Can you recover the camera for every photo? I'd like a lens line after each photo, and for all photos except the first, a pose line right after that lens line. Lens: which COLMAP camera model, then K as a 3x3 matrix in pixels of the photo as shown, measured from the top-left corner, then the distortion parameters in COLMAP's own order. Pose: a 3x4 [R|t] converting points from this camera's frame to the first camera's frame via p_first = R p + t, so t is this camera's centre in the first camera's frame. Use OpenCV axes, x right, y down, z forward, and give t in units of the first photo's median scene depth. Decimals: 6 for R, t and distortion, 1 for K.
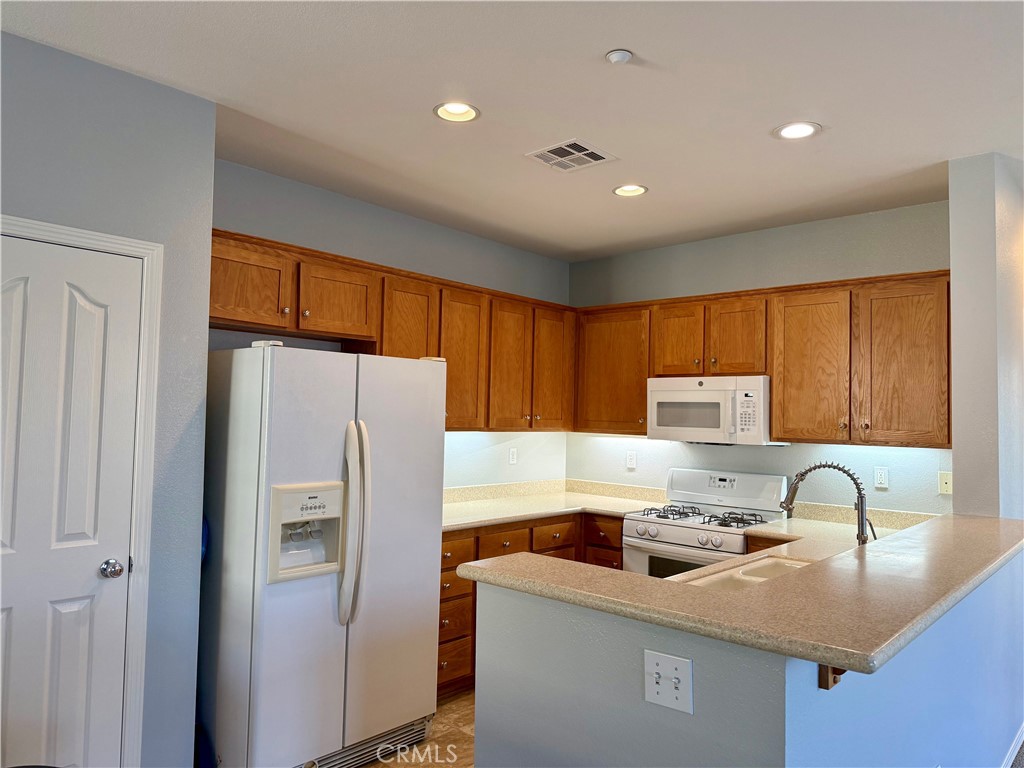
lens RADIAL K [[688.0, 0, 512.0], [0, 688.0, 384.0], [0, 0, 1]] dist [0.008058, -0.000264]
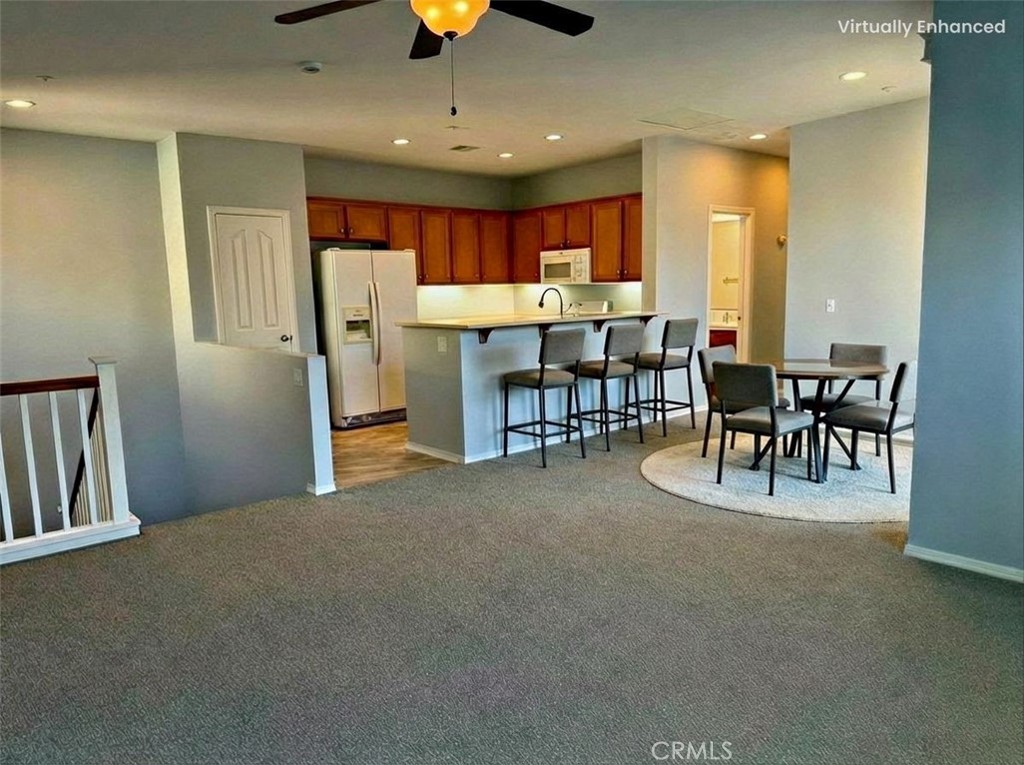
lens RADIAL K [[688.0, 0, 512.0], [0, 688.0, 382.5], [0, 0, 1]] dist [0.008058, -0.000264]
pose [[0.990252, -0.031001, -0.135795, 0.452170], [0.054853, 0.982932, 0.175603, 0.010776], [0.128033, -0.181340, 0.975050, -1.064115]]
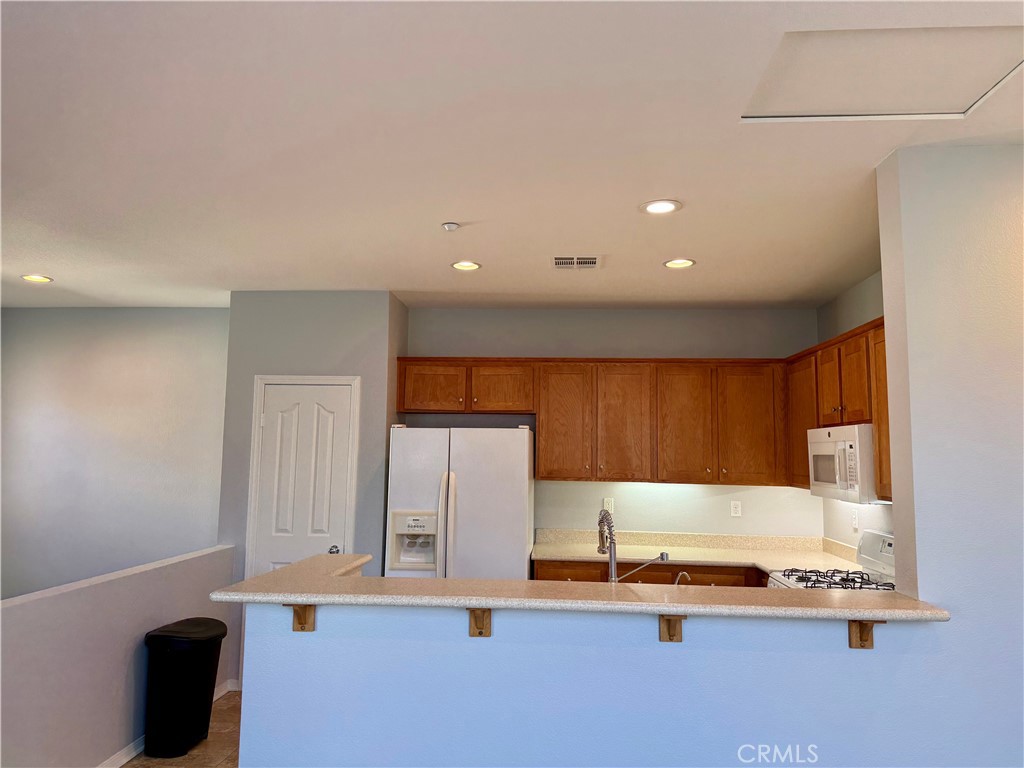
lens RADIAL K [[698.7, 0, 512.0], [0, 698.7, 384.0], [0, 0, 1]] dist [0.090999, -0.000017]
pose [[0.630866, -0.094332, -0.770136, 0.894621], [0.036768, 0.995101, -0.091769, 0.004982], [0.775020, 0.029577, 0.631244, 0.093704]]
